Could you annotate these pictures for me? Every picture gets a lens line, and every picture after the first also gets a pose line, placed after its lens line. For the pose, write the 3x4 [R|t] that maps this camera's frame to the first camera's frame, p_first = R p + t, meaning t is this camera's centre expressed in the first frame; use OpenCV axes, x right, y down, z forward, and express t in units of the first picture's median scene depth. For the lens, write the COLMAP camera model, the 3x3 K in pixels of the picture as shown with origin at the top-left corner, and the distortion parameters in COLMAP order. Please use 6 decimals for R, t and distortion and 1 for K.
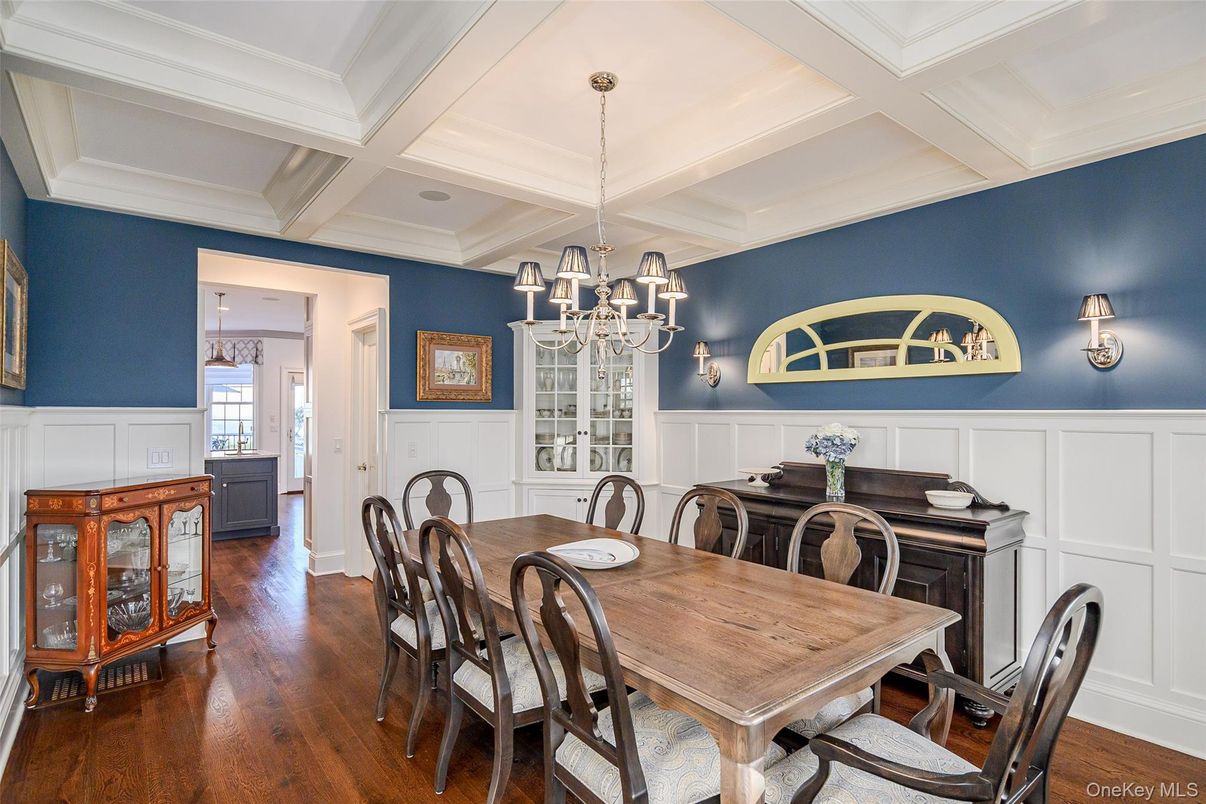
lens RADIAL K [[612.0, 0, 601.3], [0, 612.0, 411.5], [0, 0, 1]] dist [0.005411, -0.002119]
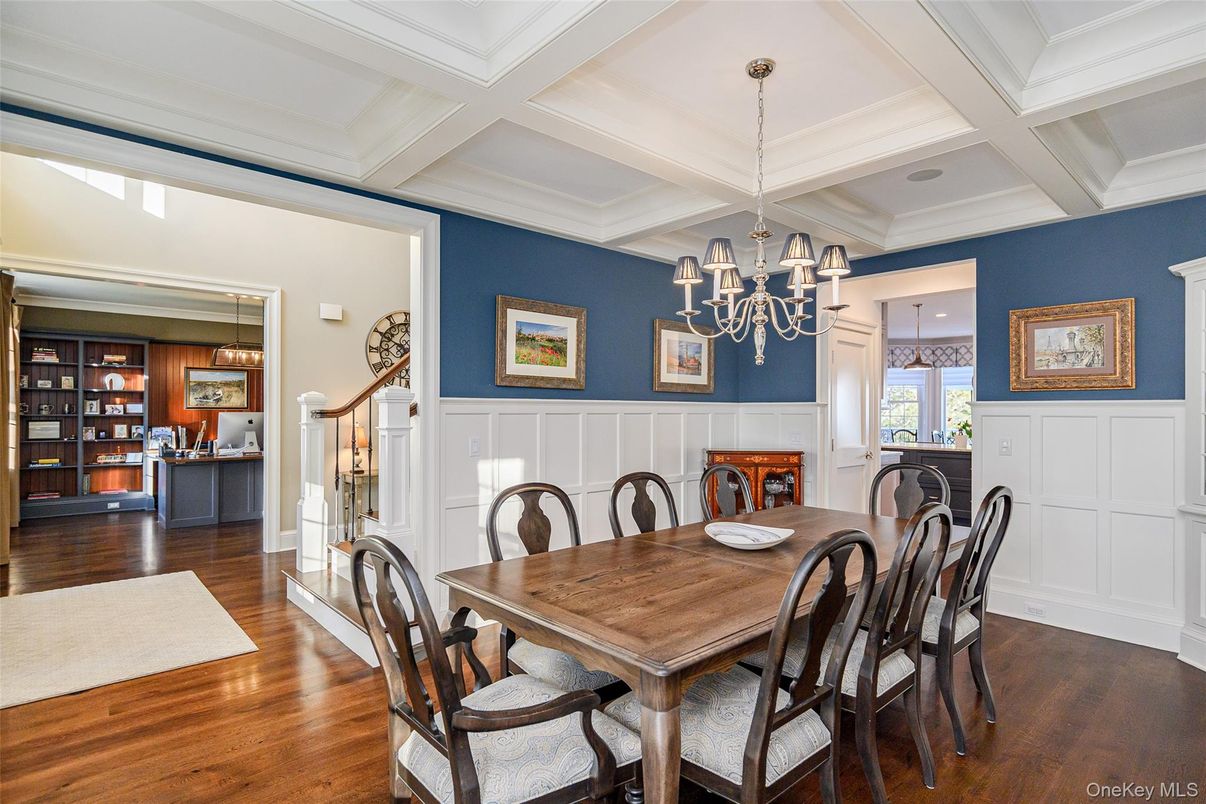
lens RADIAL K [[612.0, 0, 606.1], [0, 612.0, 407.2], [0, 0, 1]] dist [0.005411, -0.002119]
pose [[0.060564, -0.009169, -0.998122, 0.615777], [-0.001519, 0.999956, -0.009278, 0.016512], [0.998163, 0.002079, 0.060548, 0.427843]]
